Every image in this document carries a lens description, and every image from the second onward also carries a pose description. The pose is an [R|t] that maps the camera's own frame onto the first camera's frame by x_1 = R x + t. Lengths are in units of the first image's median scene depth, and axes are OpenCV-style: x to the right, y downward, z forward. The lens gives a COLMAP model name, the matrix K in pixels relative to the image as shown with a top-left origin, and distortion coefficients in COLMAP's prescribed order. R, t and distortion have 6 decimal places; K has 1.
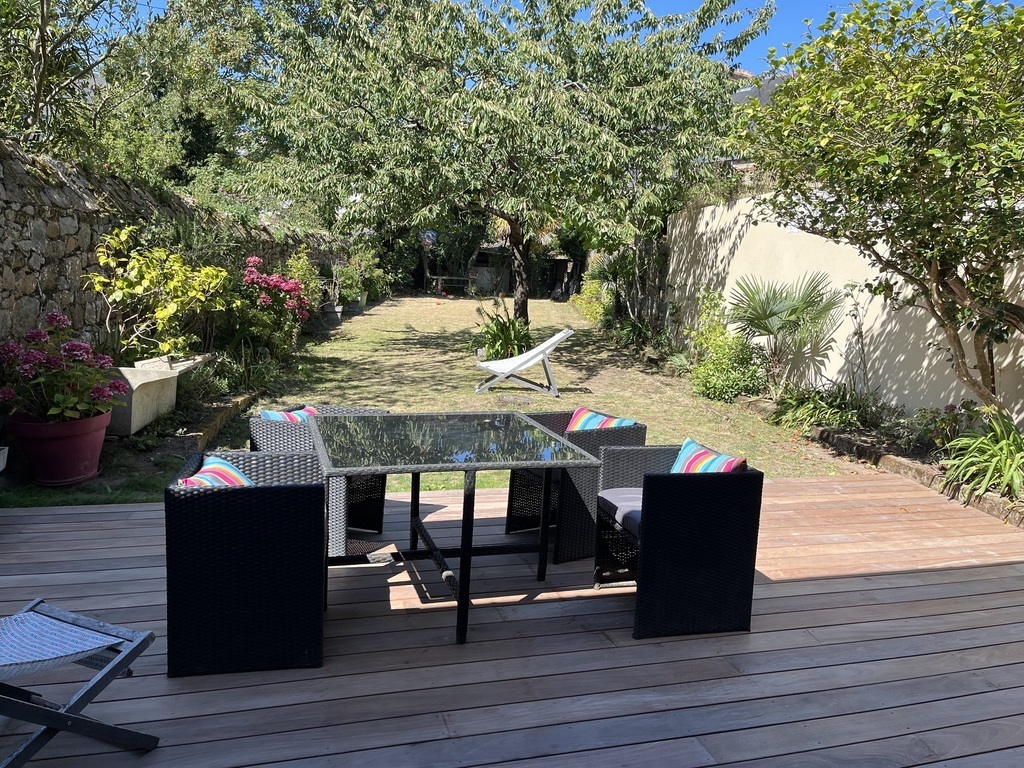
lens RADIAL K [[771.6, 0, 512.0], [0, 771.6, 384.0], [0, 0, 1]] dist [0.089590, -0.117625]
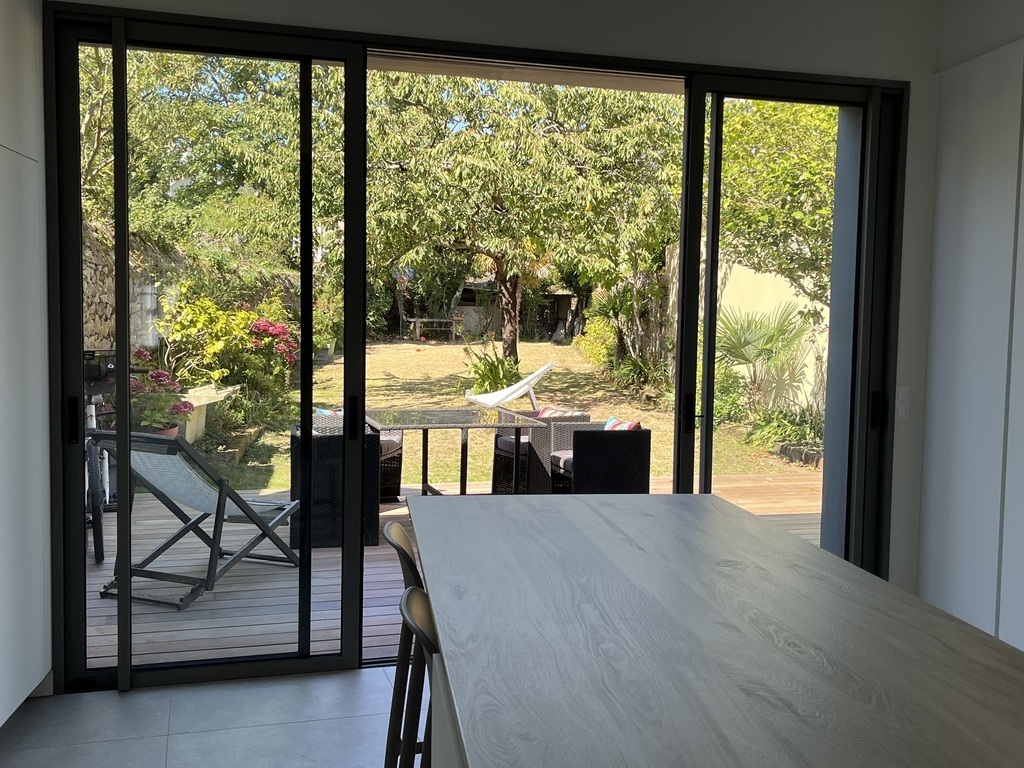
lens RADIAL K [[1030.3, 0, 512.0], [0, 1030.3, 384.0], [0, 0, 1]] dist [0.102240, 0.000747]
pose [[0.999610, -0.027835, 0.002054, 0.011684], [0.027911, 0.996861, -0.074086, 0.049051], [0.000015, 0.074114, 0.997250, -0.314760]]
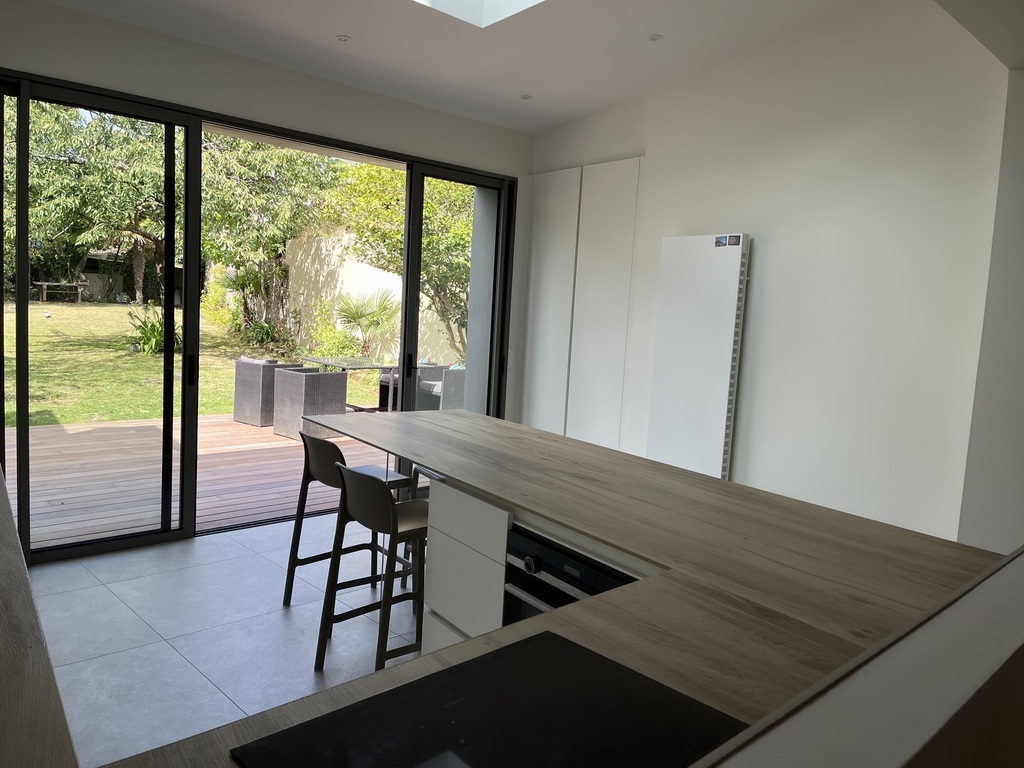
lens RADIAL K [[771.6, 0, 512.0], [0, 771.6, 384.0], [0, 0, 1]] dist [0.089590, -0.117625]
pose [[0.887322, -0.042384, 0.459199, -0.088057], [0.048151, 0.998840, -0.000851, 0.047851], [-0.458630, 0.022866, 0.888333, -0.389393]]
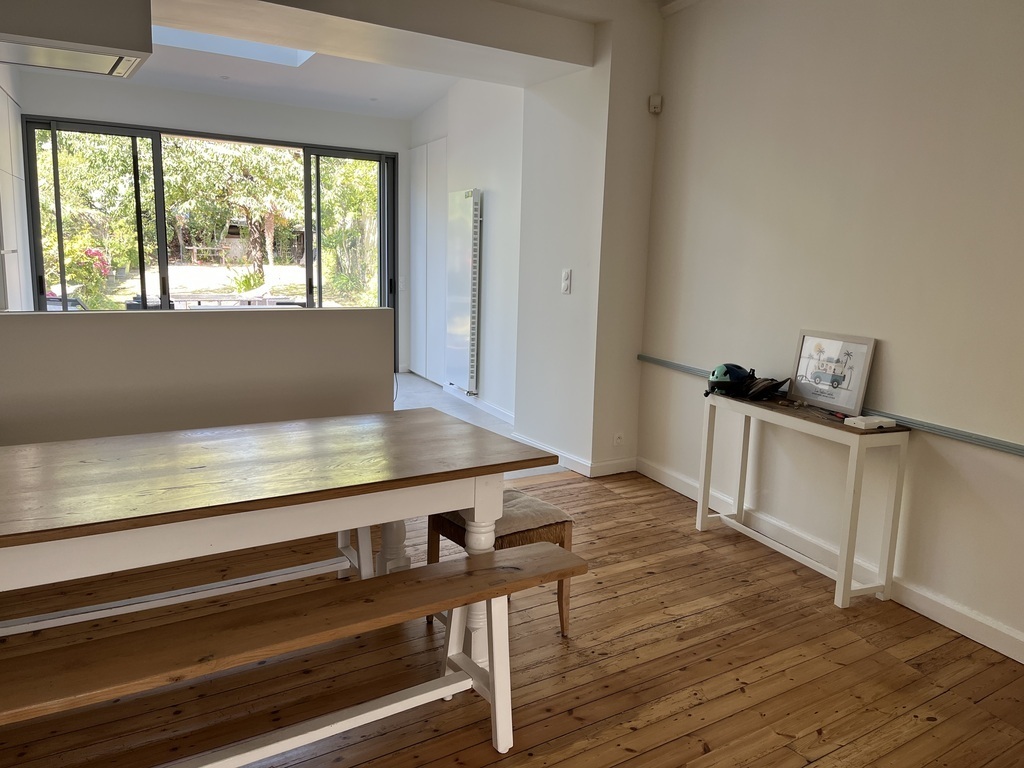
lens RADIAL K [[771.6, 0, 512.0], [0, 771.6, 384.0], [0, 0, 1]] dist [0.089590, -0.117625]
pose [[0.957494, -0.065627, 0.280888, 0.049051], [0.055171, 0.997463, 0.044981, 0.102351], [-0.283127, -0.027572, 0.958686, -0.684249]]
